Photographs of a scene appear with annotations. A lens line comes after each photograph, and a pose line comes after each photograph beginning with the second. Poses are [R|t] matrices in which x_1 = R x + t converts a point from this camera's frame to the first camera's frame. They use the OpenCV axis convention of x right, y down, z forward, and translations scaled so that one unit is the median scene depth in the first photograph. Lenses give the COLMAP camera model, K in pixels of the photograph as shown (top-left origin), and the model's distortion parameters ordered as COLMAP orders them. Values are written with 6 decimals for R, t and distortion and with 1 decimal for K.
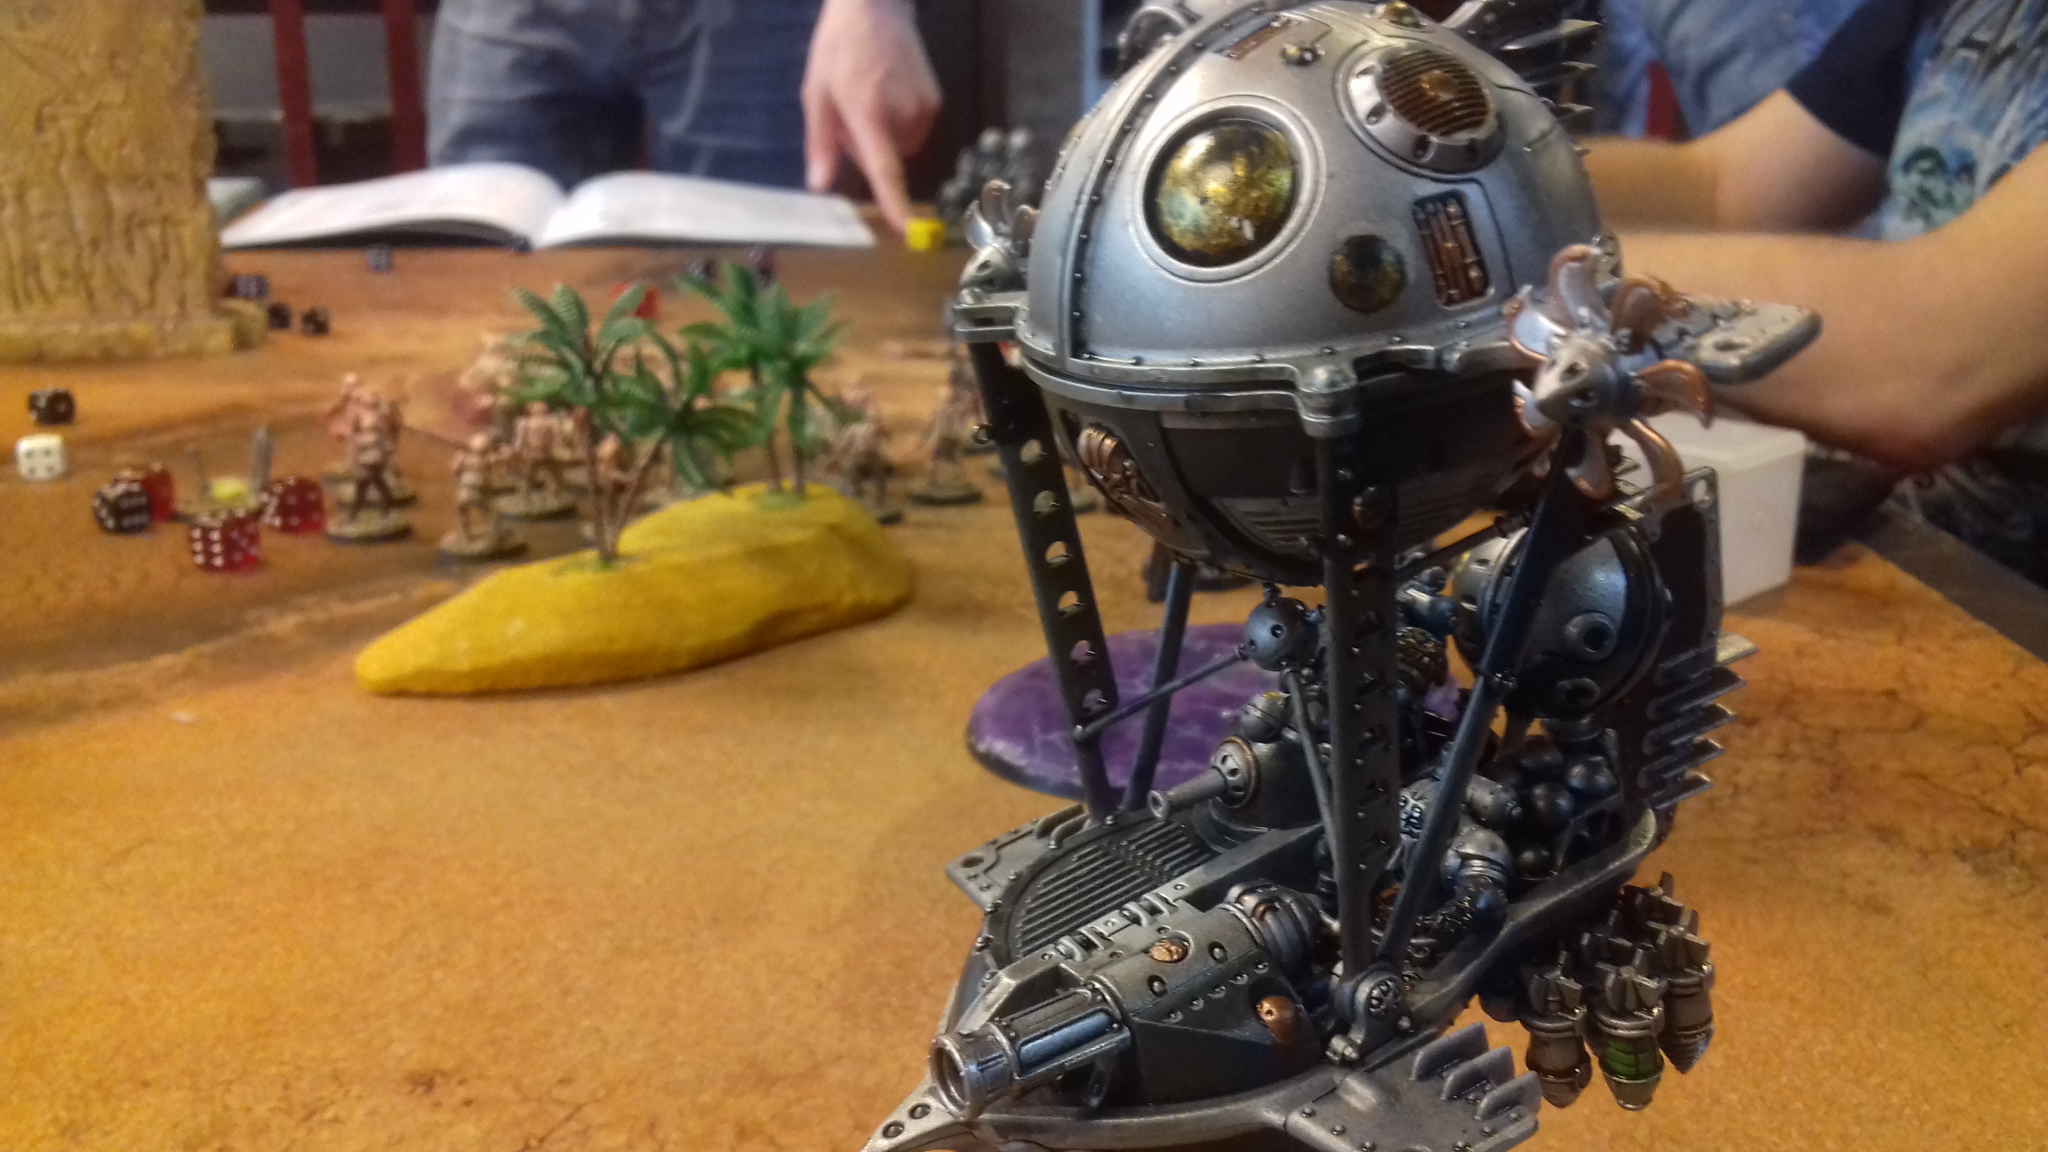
lens RADIAL K [[1947.0, 0, 1024.0], [0, 1947.0, 576.0], [0, 0, 1]] dist [0.001878, -0.002101]
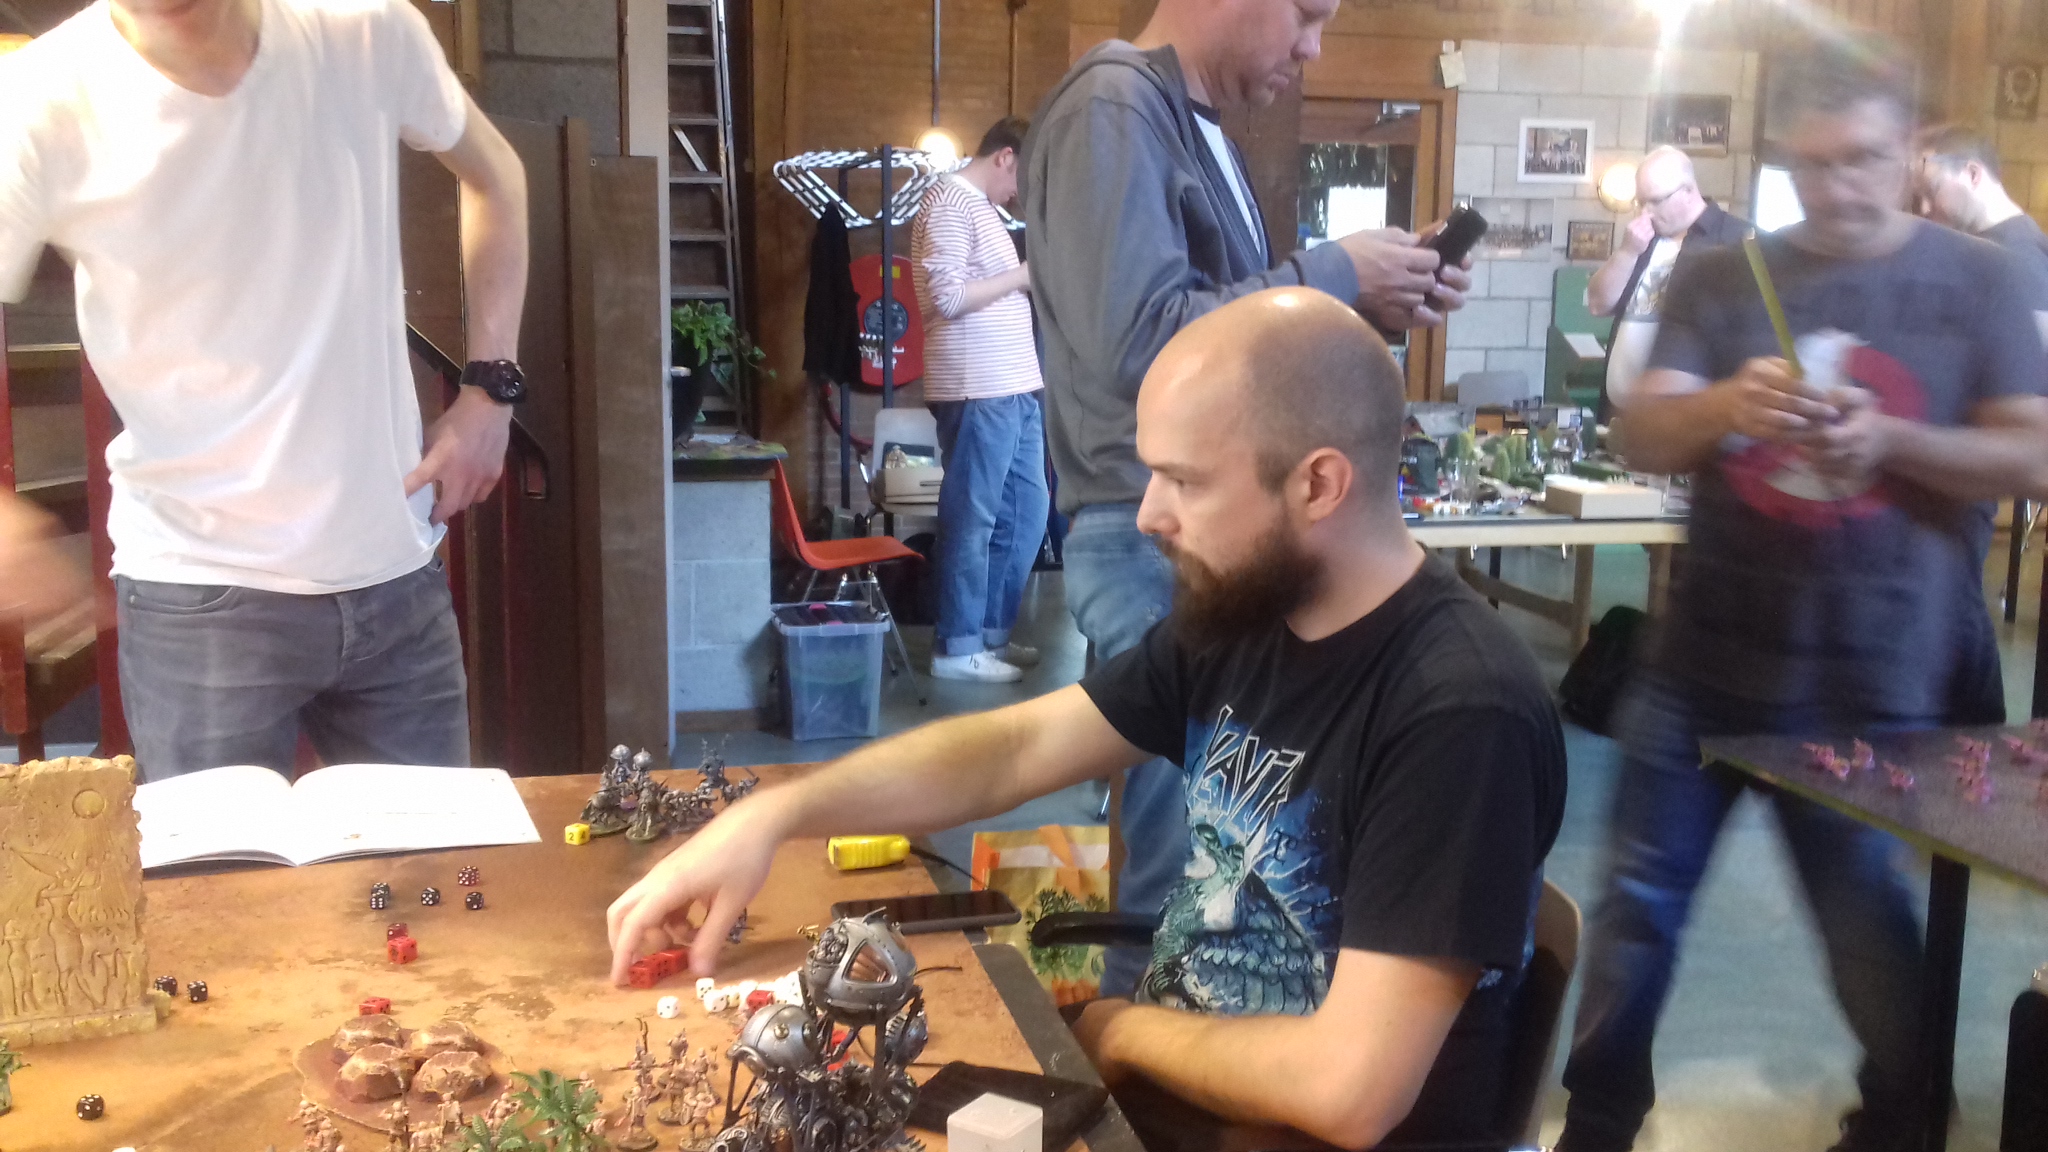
lens RADIAL K [[1947.0, 0, 1024.0], [0, 1947.0, 576.0], [0, 0, 1]] dist [0.001878, -0.002101]
pose [[0.975595, -0.025597, 0.218083, -0.051503], [0.053922, 0.990698, -0.124943, -0.249633], [-0.212856, 0.133653, 0.967899, -0.765890]]
